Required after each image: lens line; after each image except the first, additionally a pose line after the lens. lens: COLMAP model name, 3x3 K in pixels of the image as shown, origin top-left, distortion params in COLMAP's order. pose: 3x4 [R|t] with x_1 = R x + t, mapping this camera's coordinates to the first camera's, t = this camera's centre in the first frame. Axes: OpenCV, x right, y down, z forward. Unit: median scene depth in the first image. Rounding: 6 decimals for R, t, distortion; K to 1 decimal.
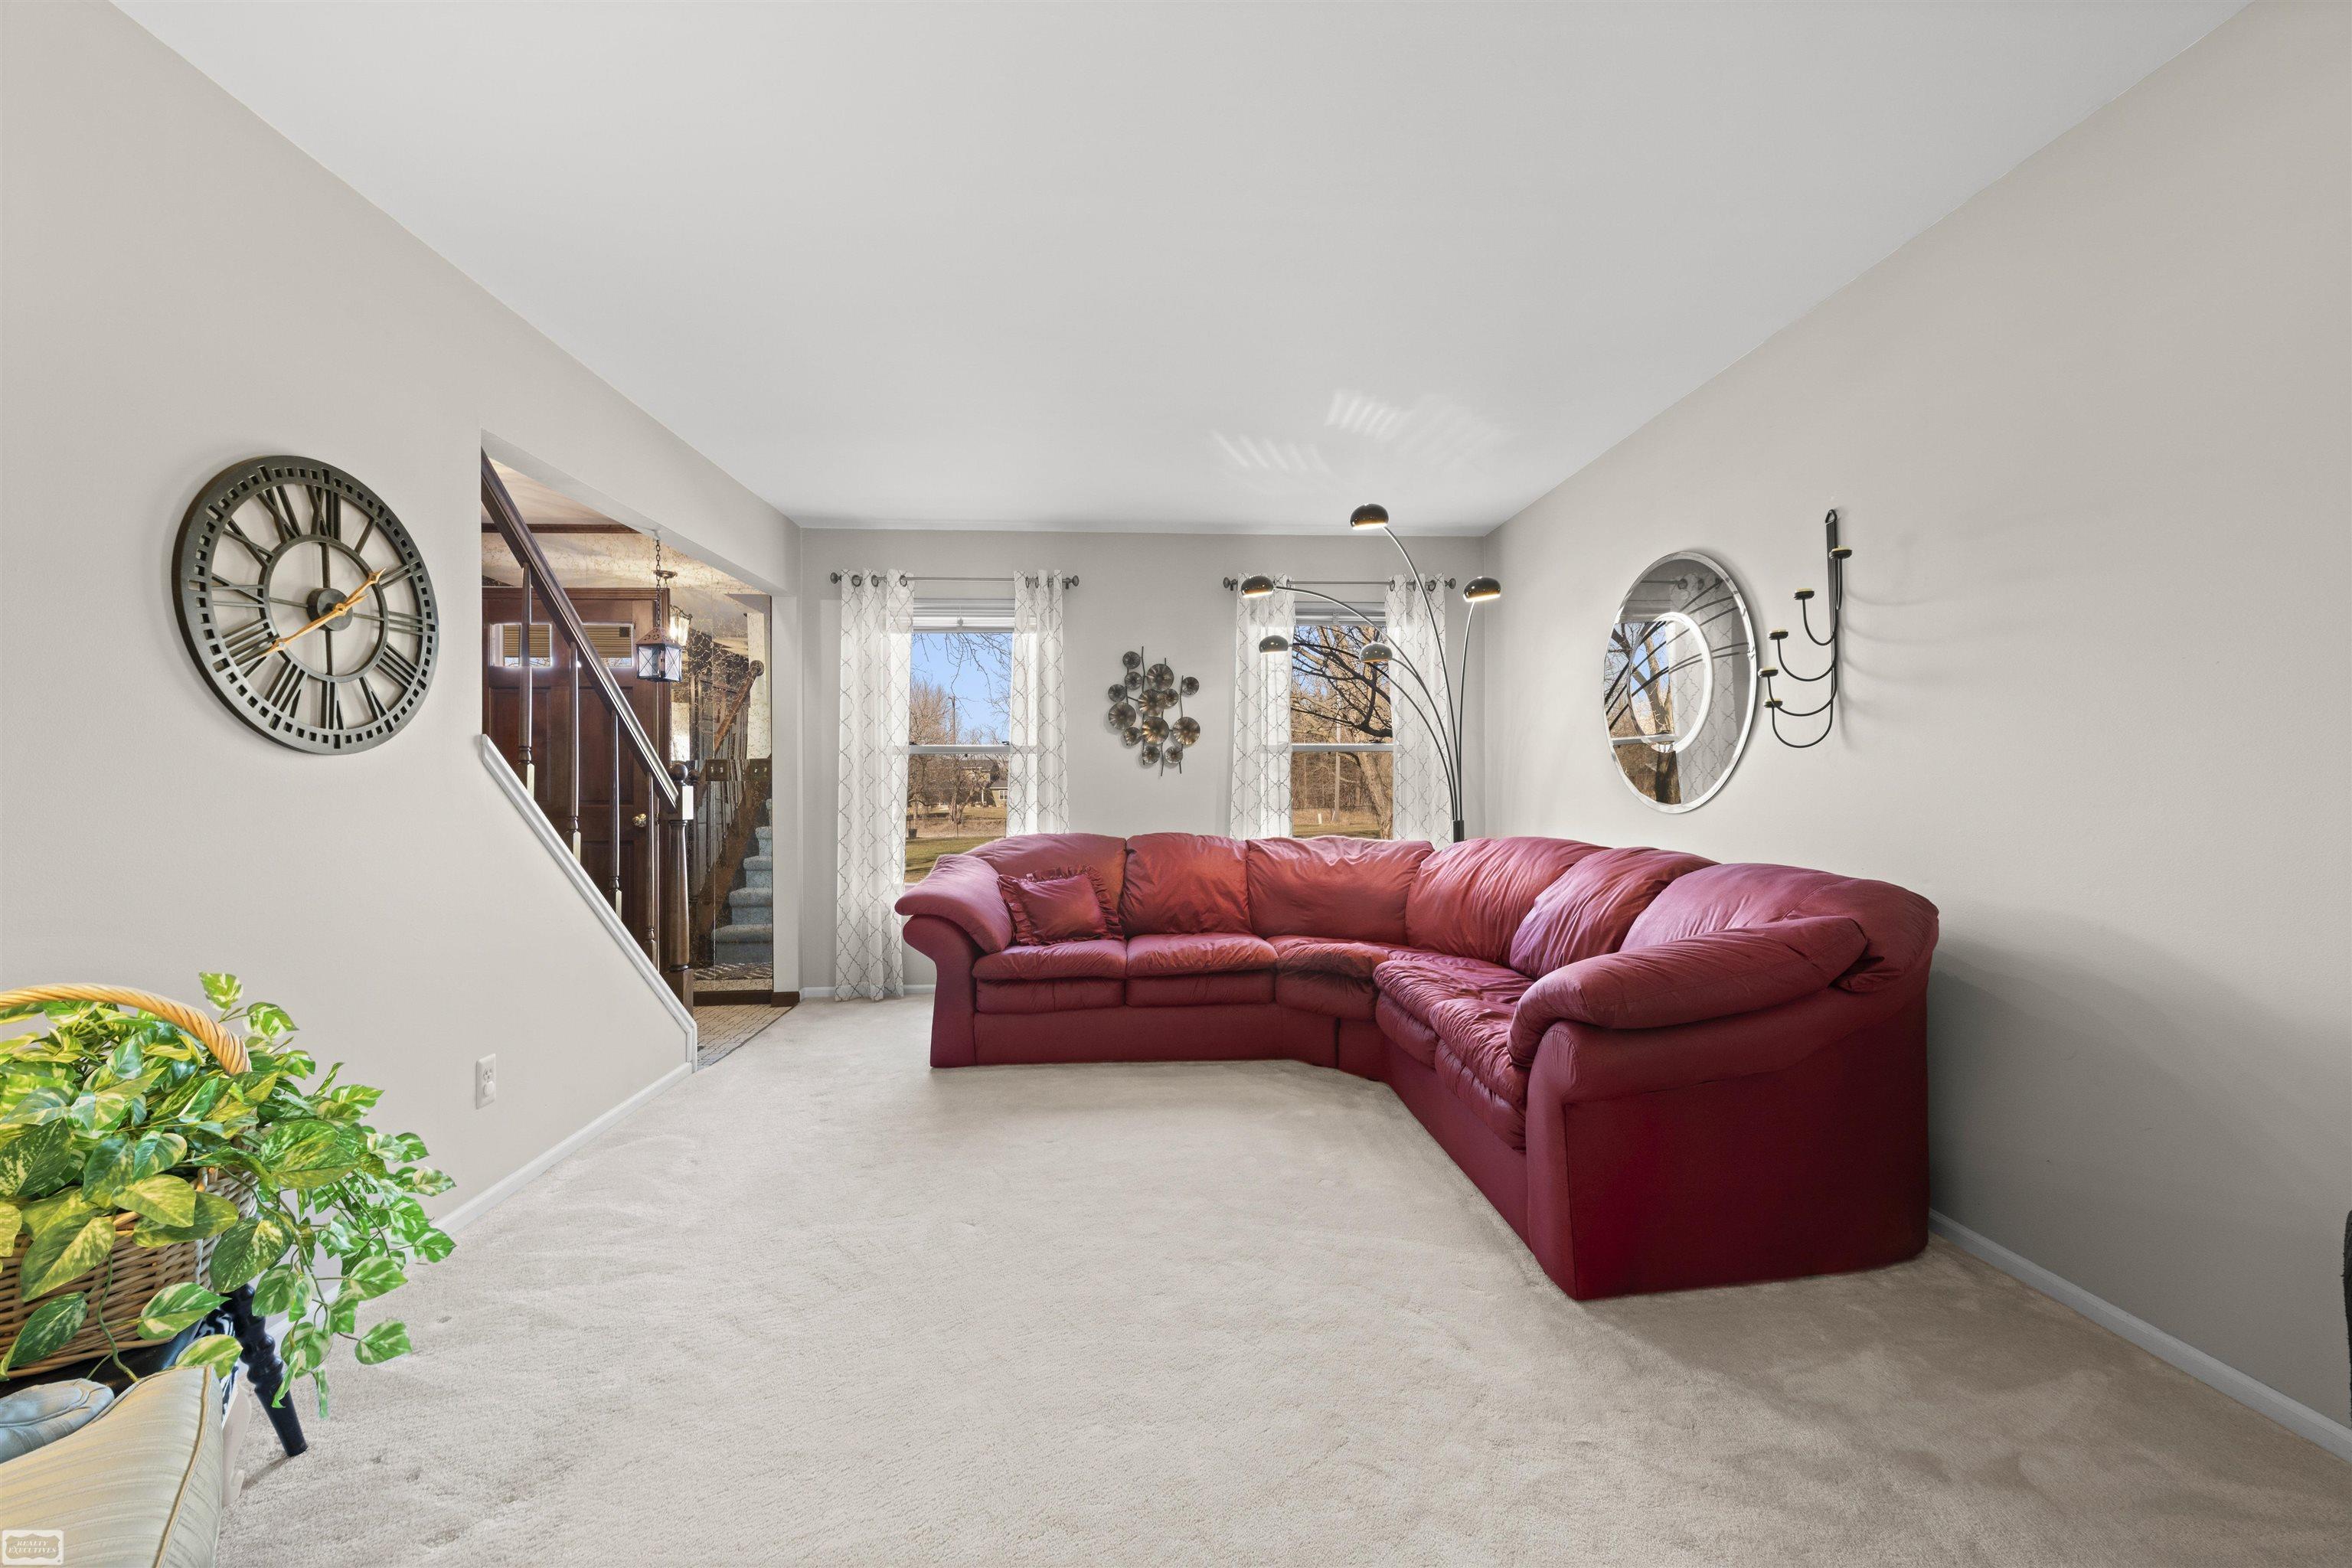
lens RADIAL K [[920.6, 0, 1180.1], [0, 920.6, 780.1], [0, 0, 1]] dist [0.004326, 0.000198]
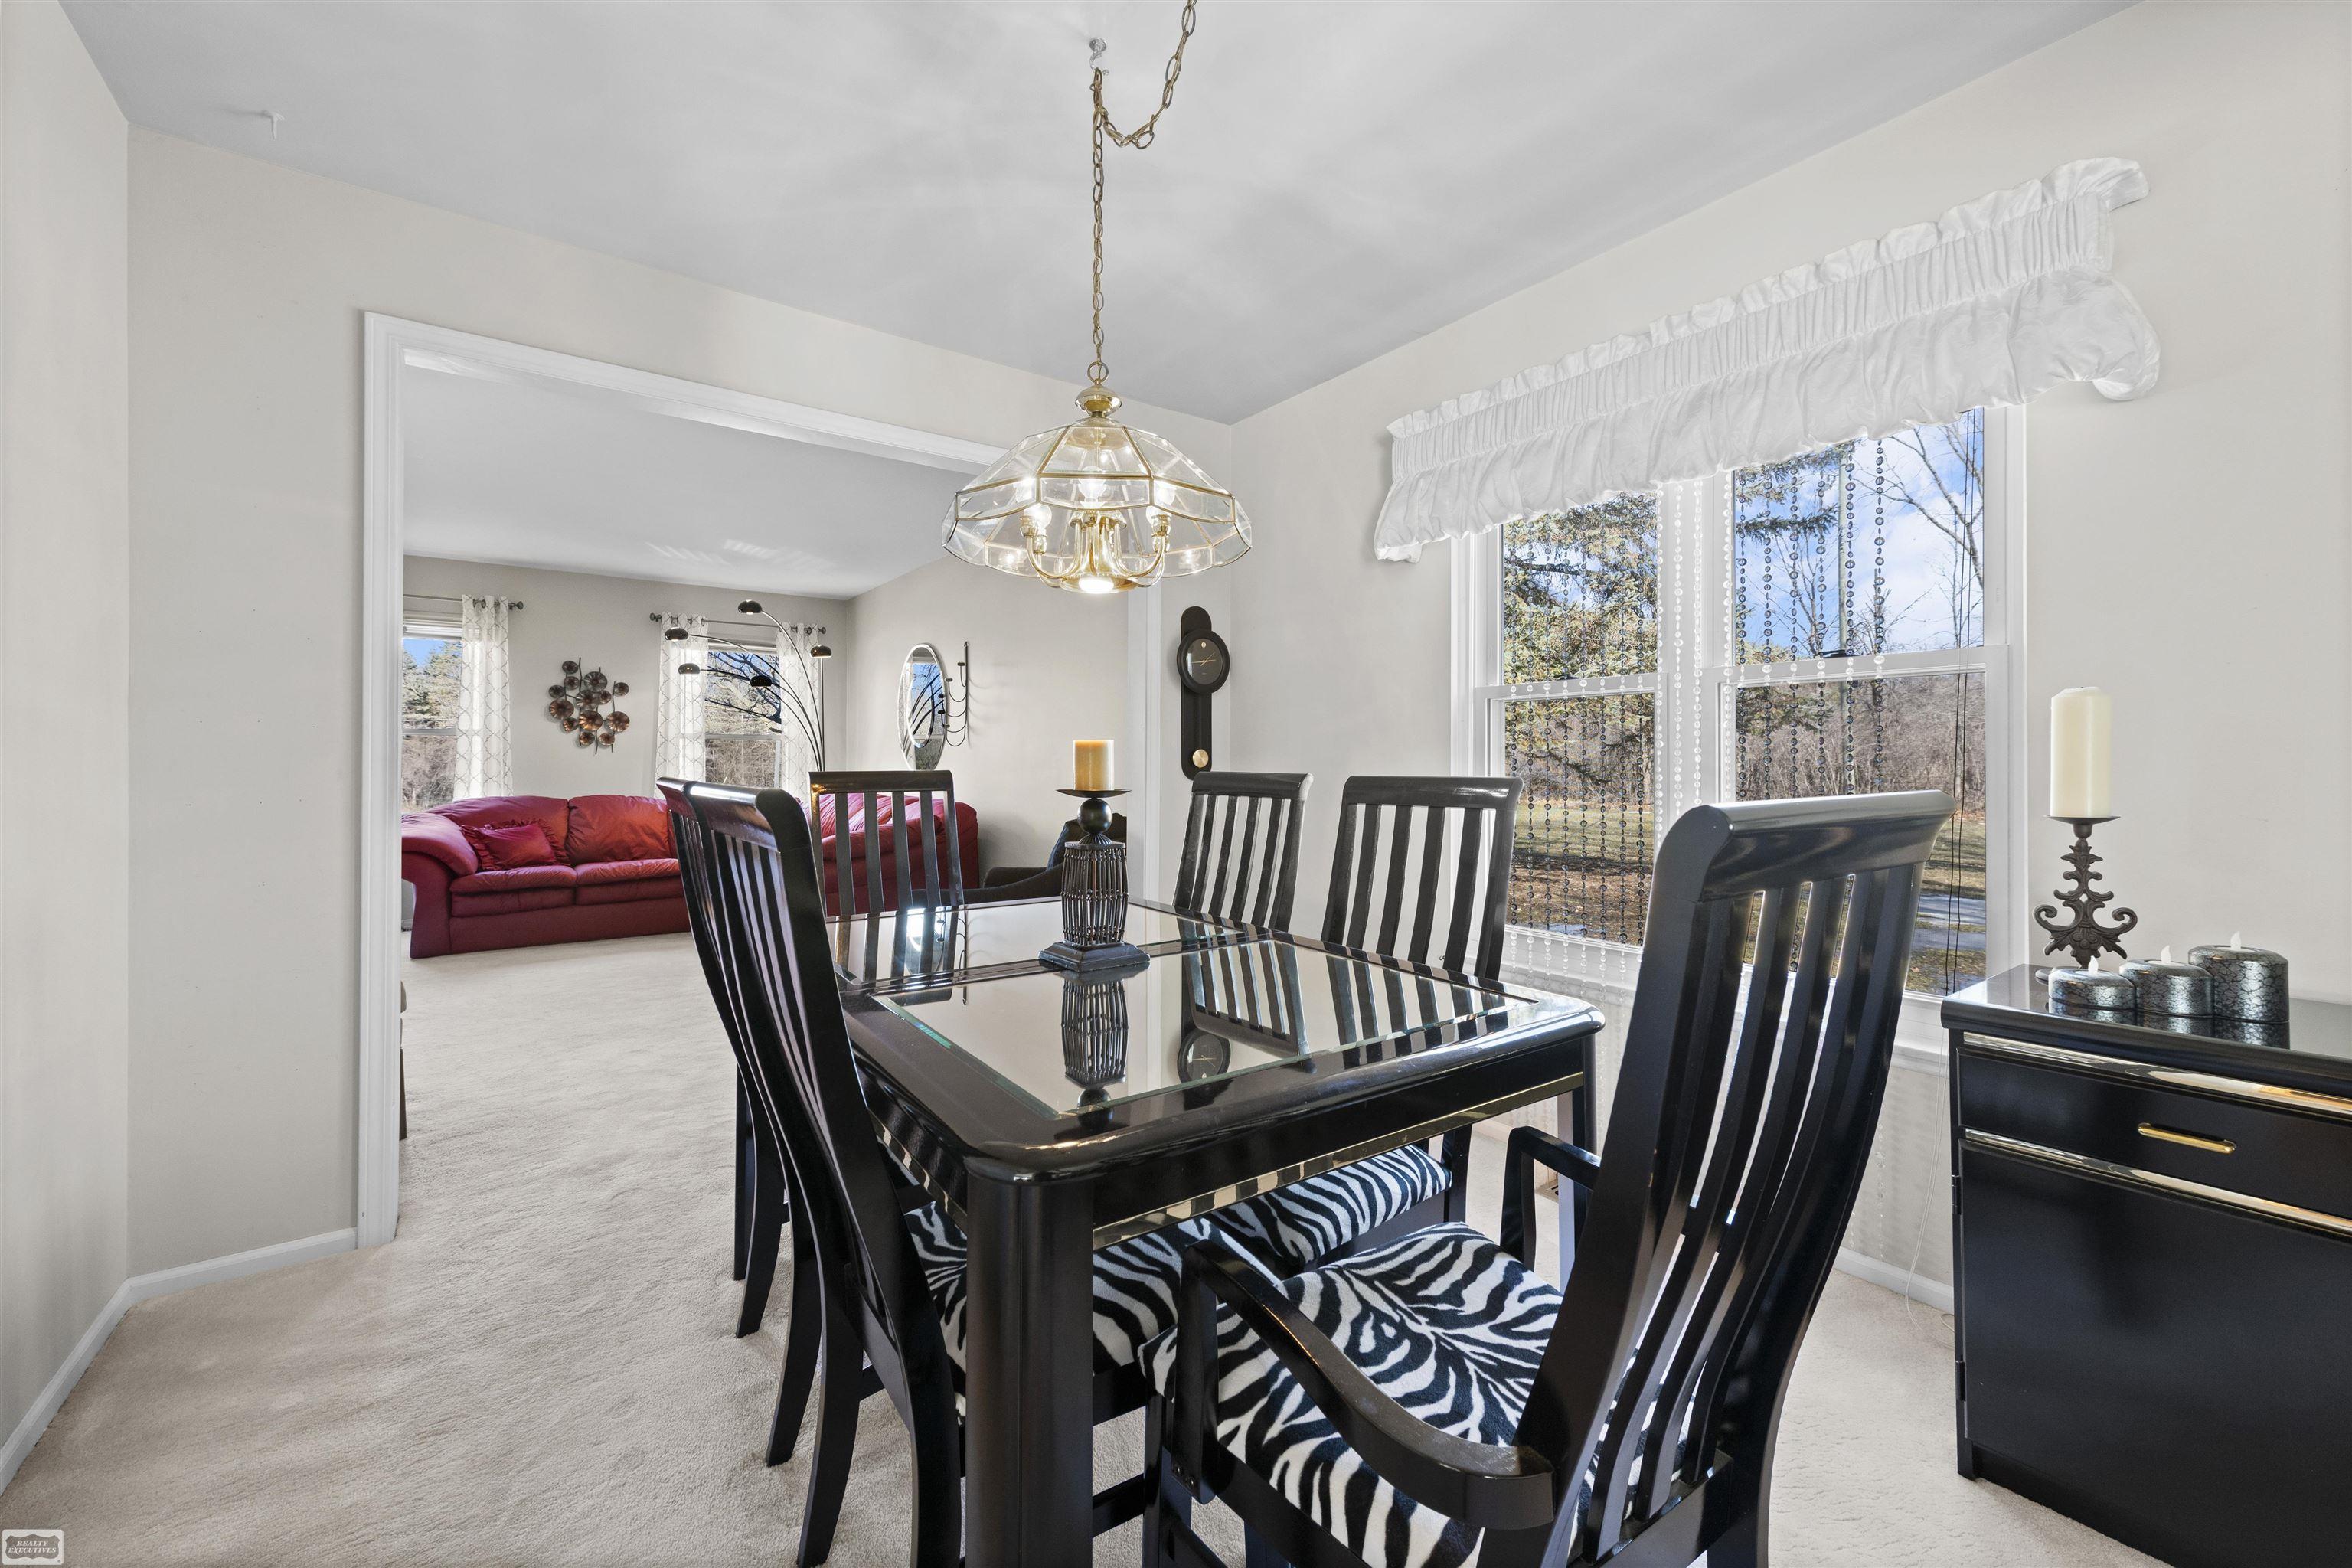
lens RADIAL K [[920.6, 0, 1185.6], [0, 920.6, 753.8], [0, 0, 1]] dist [0.004326, 0.000198]
pose [[0.832793, 0.010846, 0.553478, -0.049752], [-0.008152, 0.999940, -0.007330, -0.002240], [-0.553524, 0.001593, 0.832831, -0.628975]]
